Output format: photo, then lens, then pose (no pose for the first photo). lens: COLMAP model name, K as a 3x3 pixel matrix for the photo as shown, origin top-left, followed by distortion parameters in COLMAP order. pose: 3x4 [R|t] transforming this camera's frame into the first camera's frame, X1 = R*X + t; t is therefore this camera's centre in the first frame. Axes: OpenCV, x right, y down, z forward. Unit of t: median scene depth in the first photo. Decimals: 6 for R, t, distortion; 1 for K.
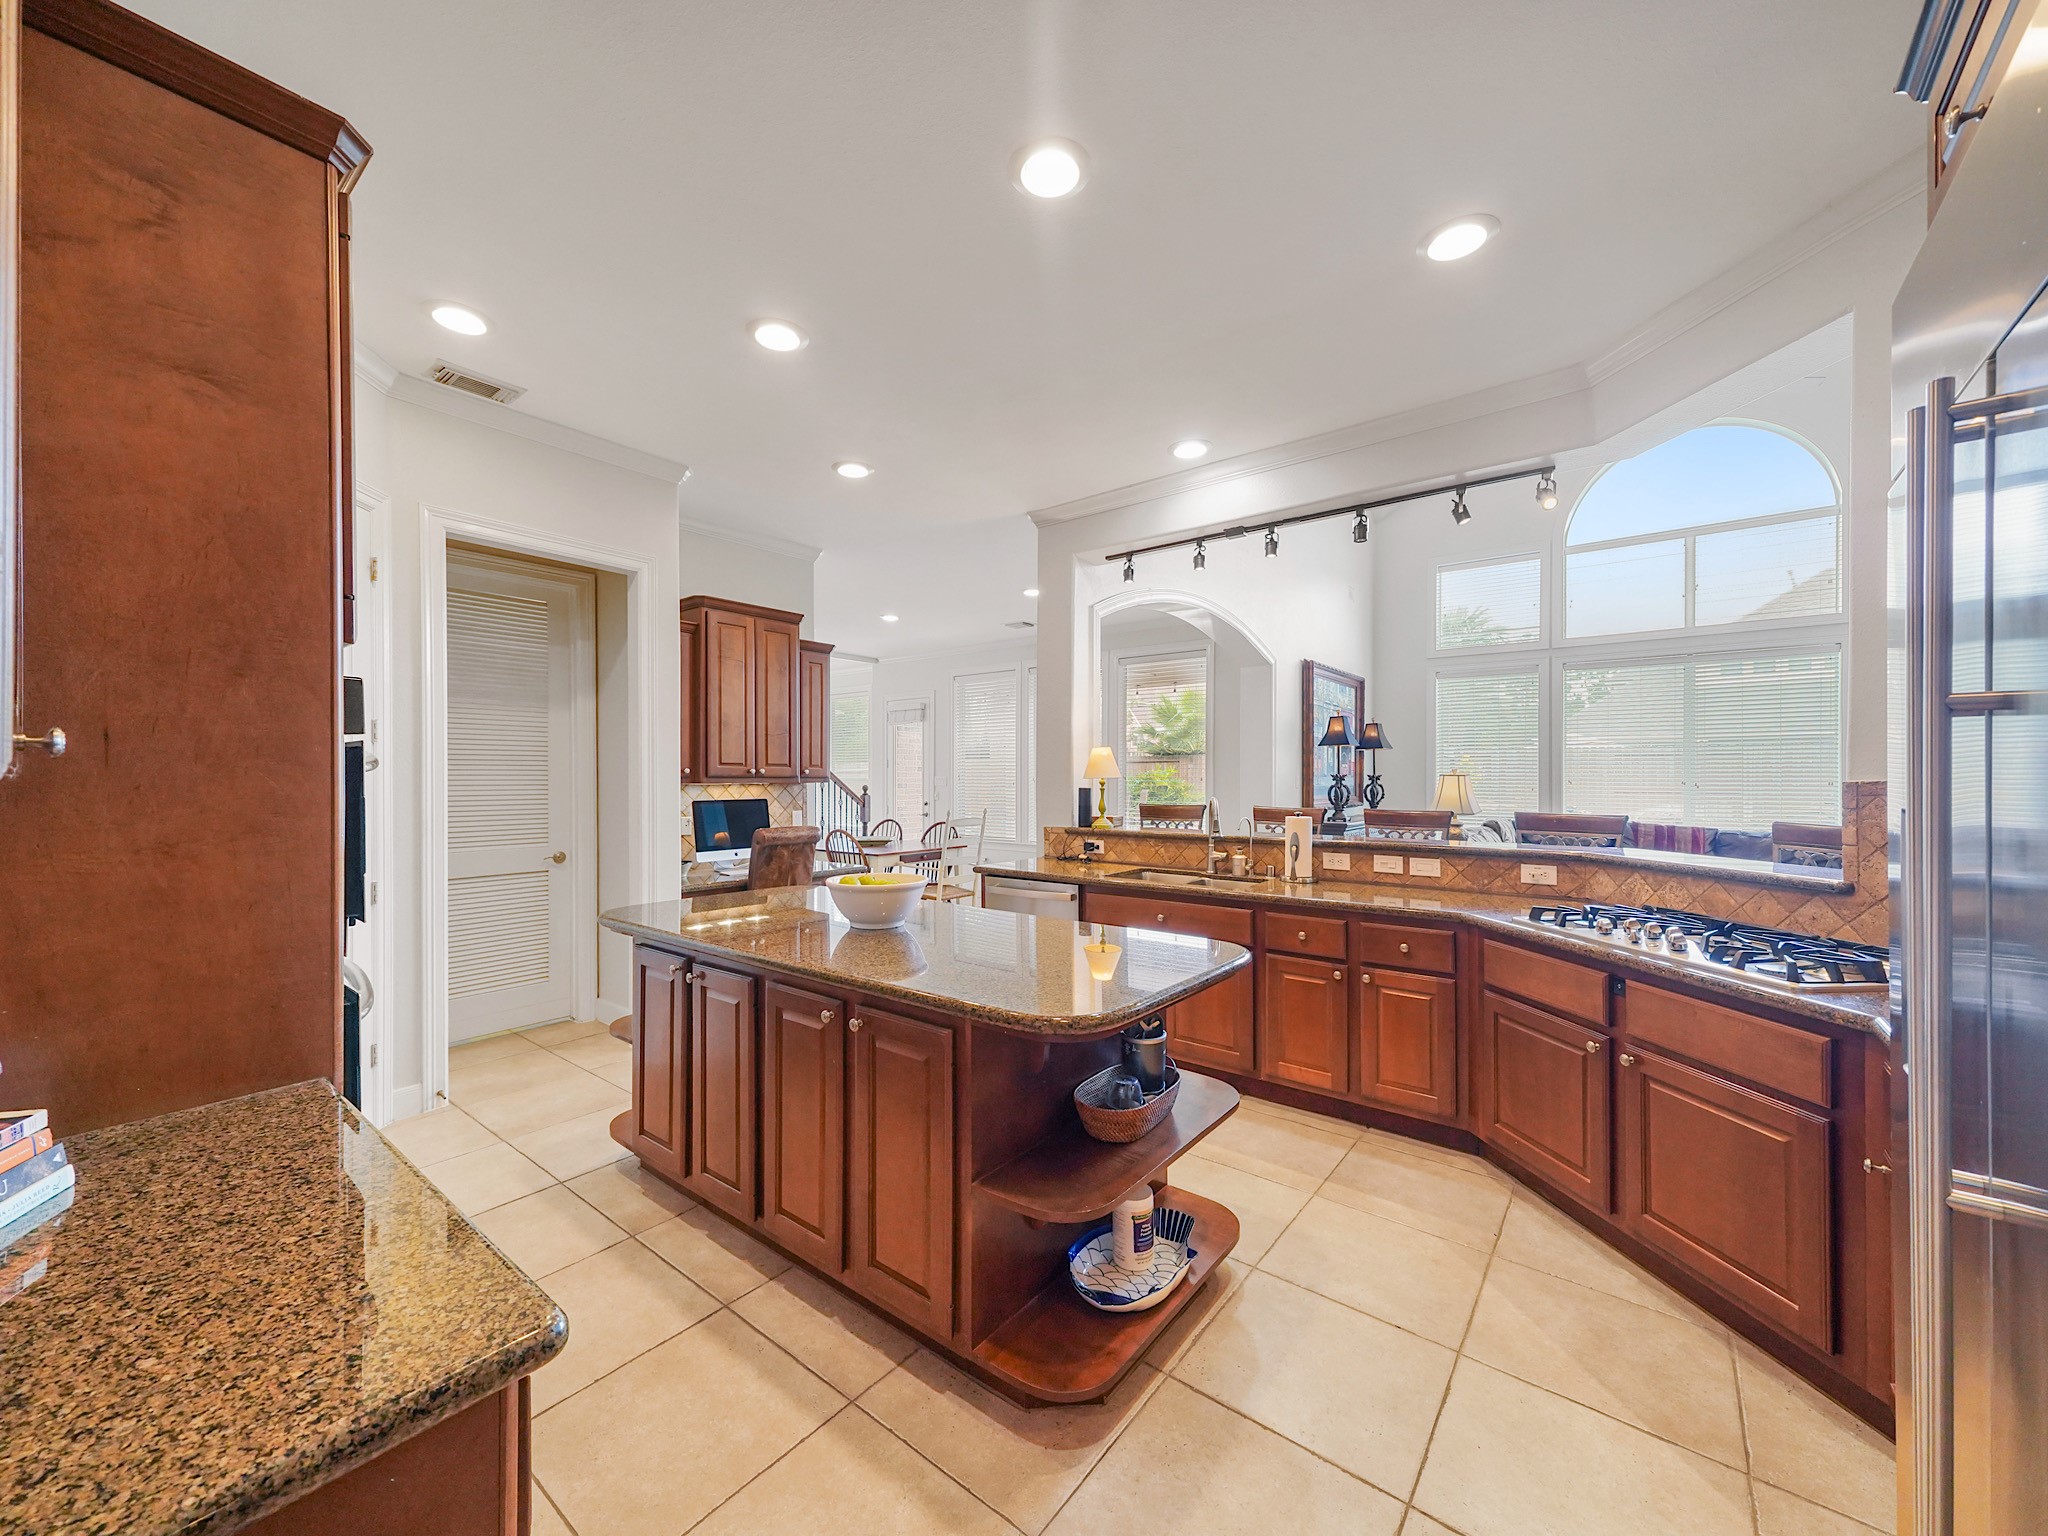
lens RADIAL K [[788.1, 0, 1018.5], [0, 788.1, 776.5], [0, 0, 1]] dist [0.015139, -0.000792]
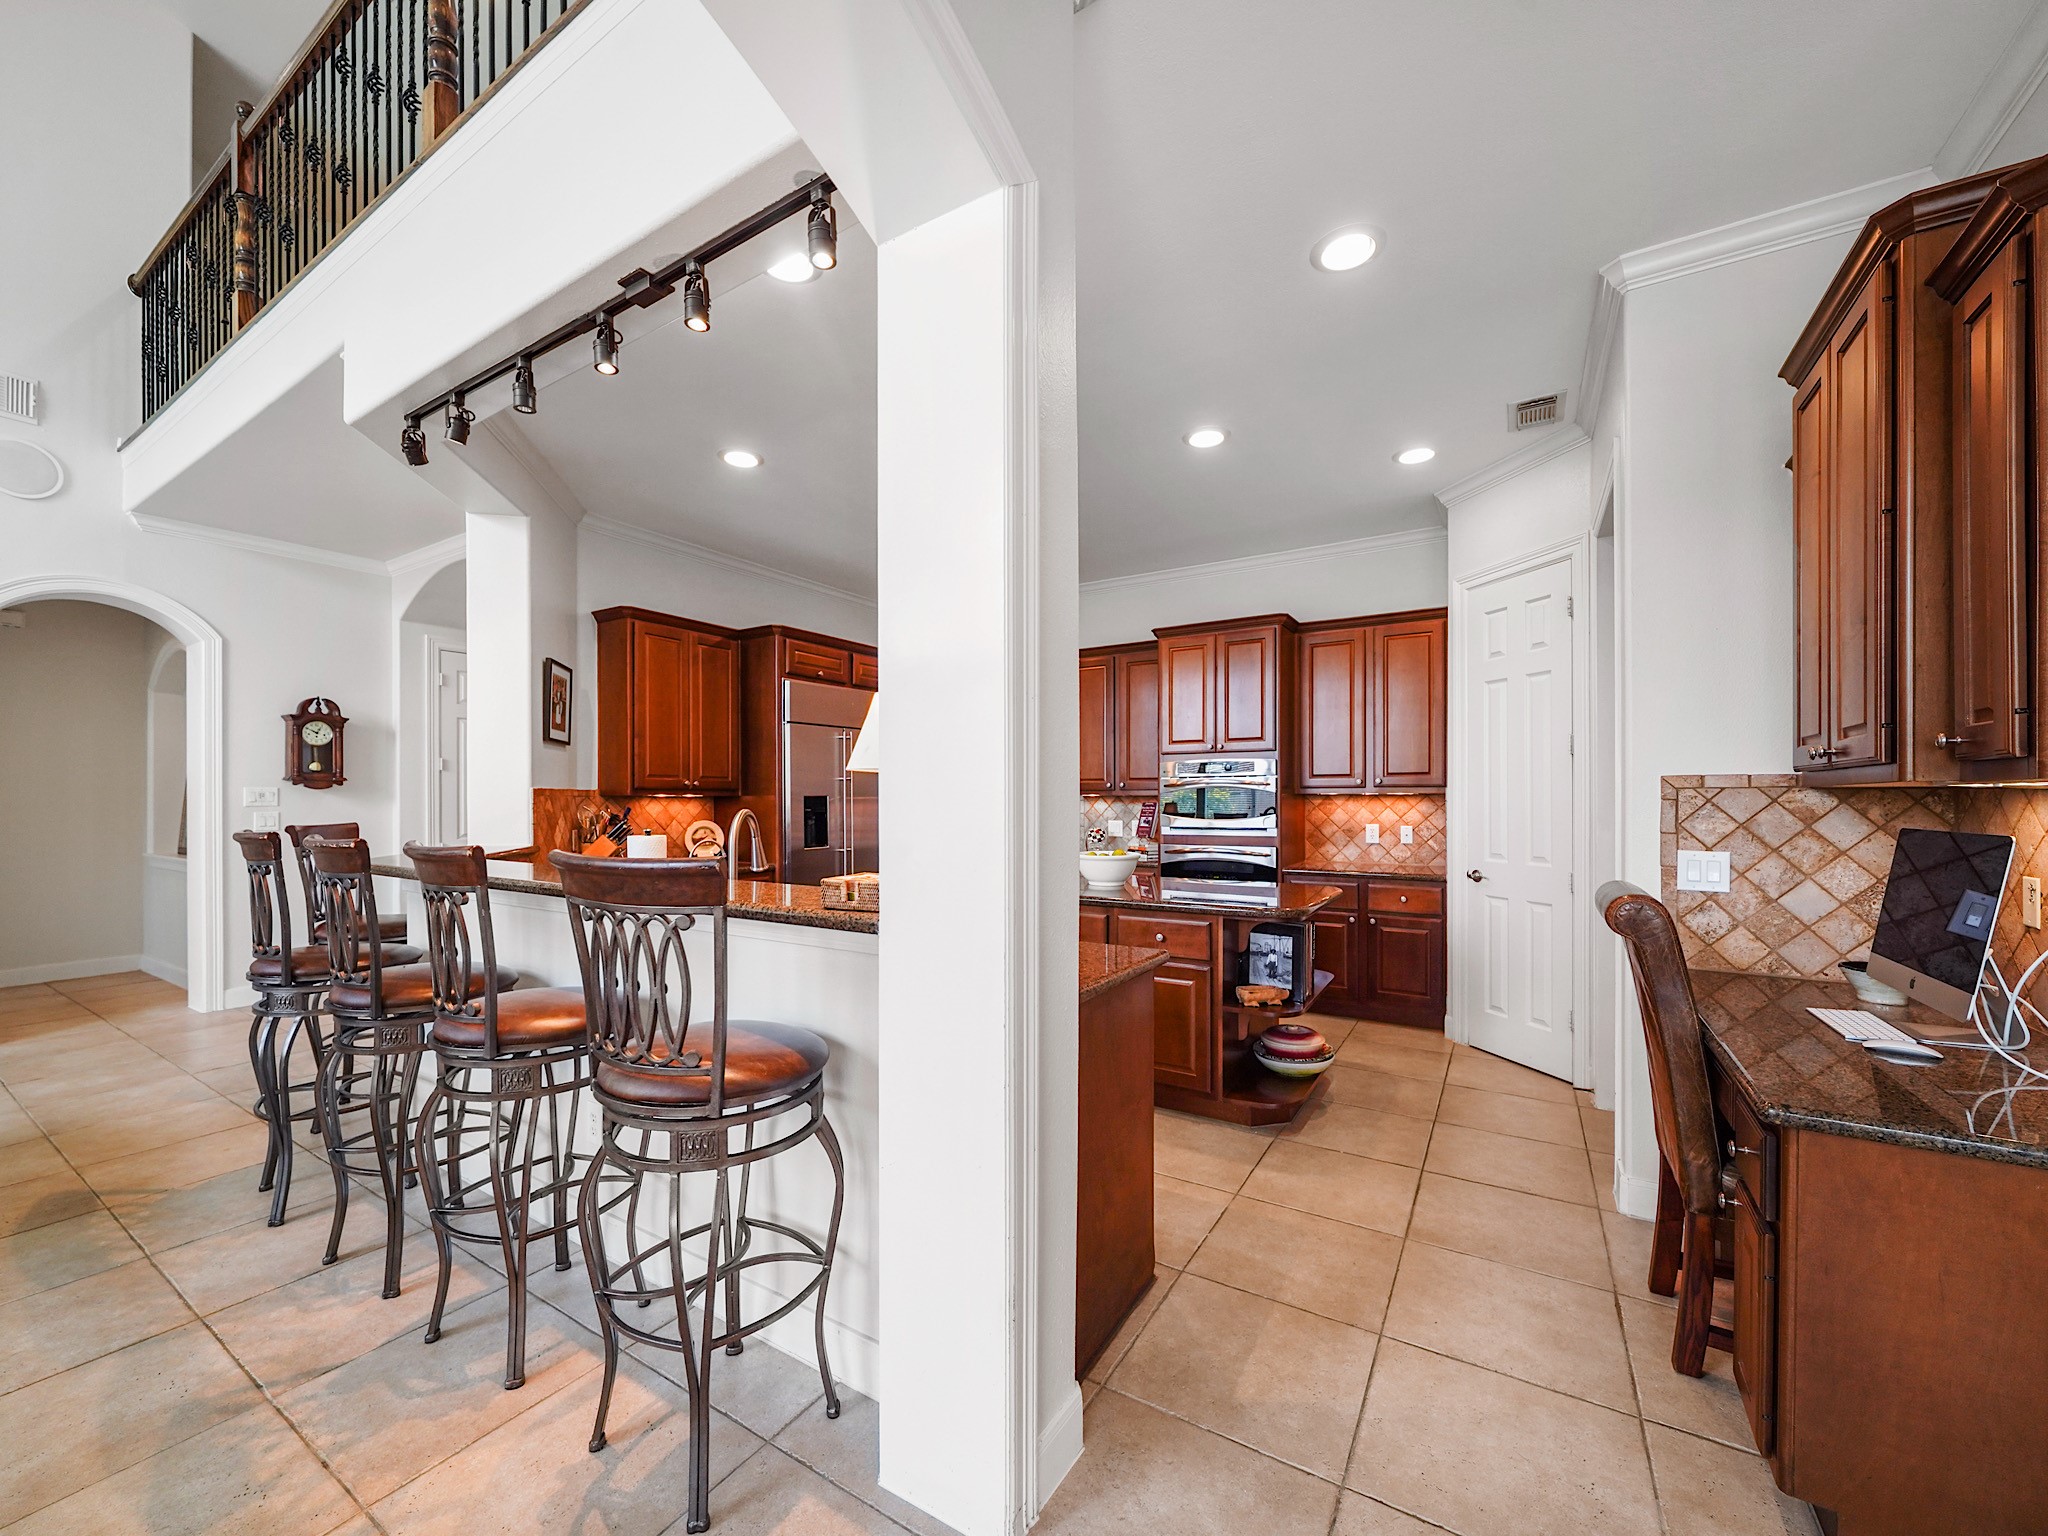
lens RADIAL K [[795.7, 0, 1021.4], [0, 795.7, 798.3], [0, 0, 1]] dist [0.000742, -0.004355]
pose [[-0.994105, 0.000566, -0.108416, 0.080253], [0.000620, 1.000000, -0.000463, 0.014316], [0.108416, -0.000527, -0.994105, 1.255426]]
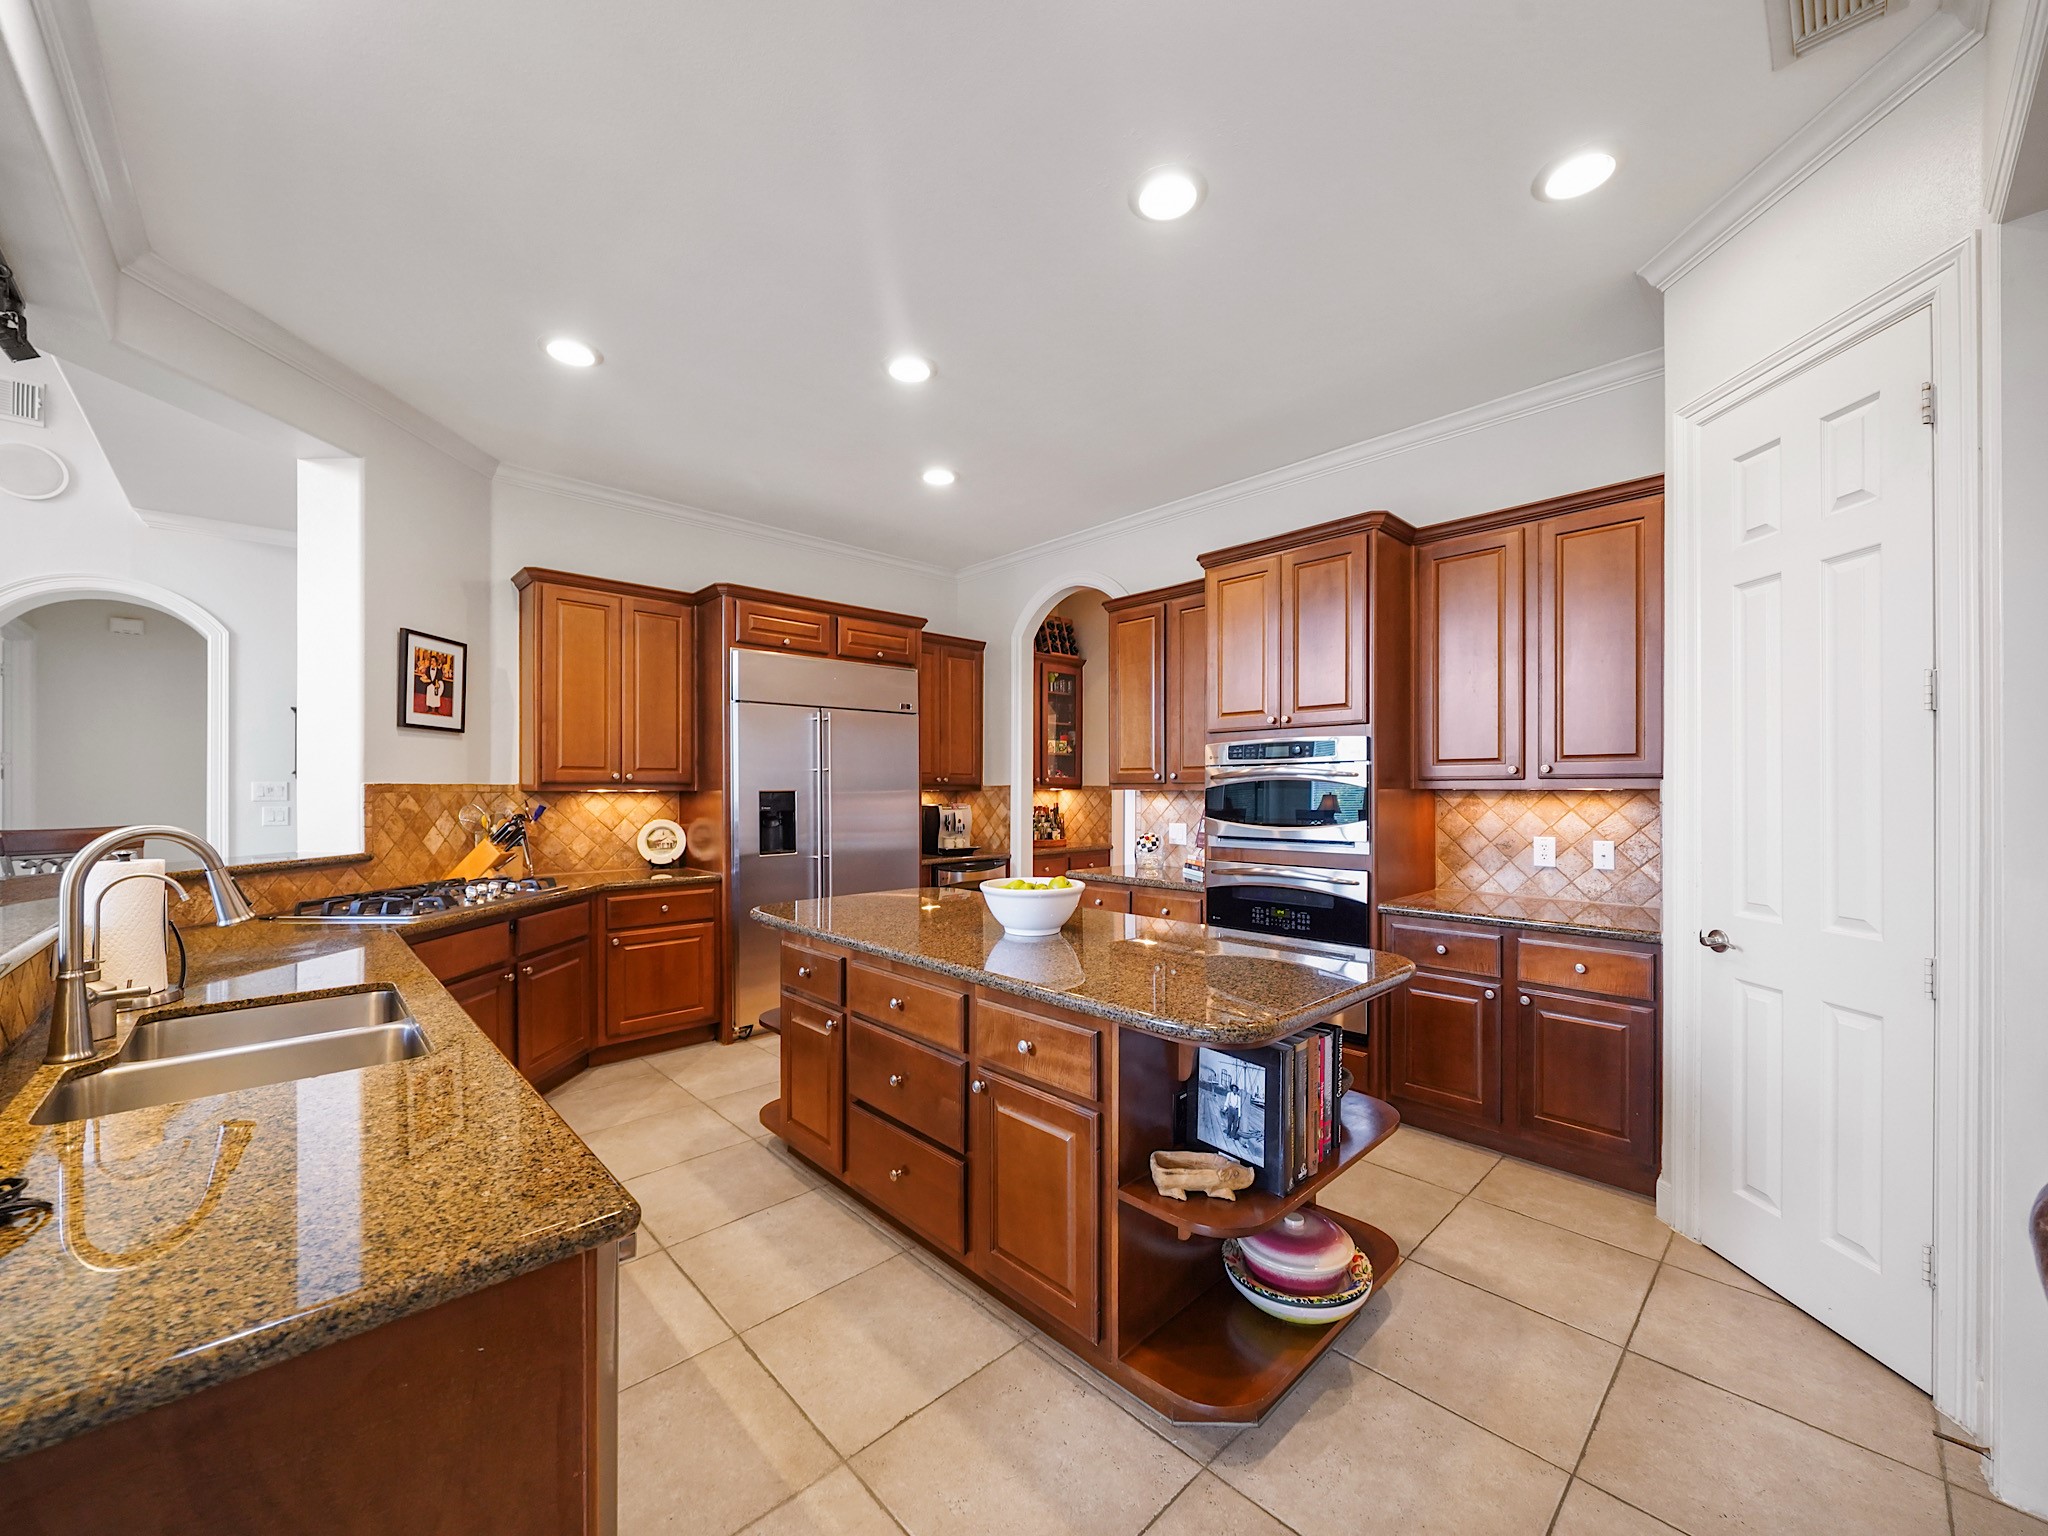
lens RADIAL K [[791.7, 0, 1027.2], [0, 791.7, 789.5], [0, 0, 1]] dist [-0.003375, -0.000722]
pose [[-0.989430, 0.000236, 0.145014, -0.150928], [0.000438, 0.999999, 0.001363, 0.007783], [-0.145014, 0.001412, -0.989429, 0.992210]]
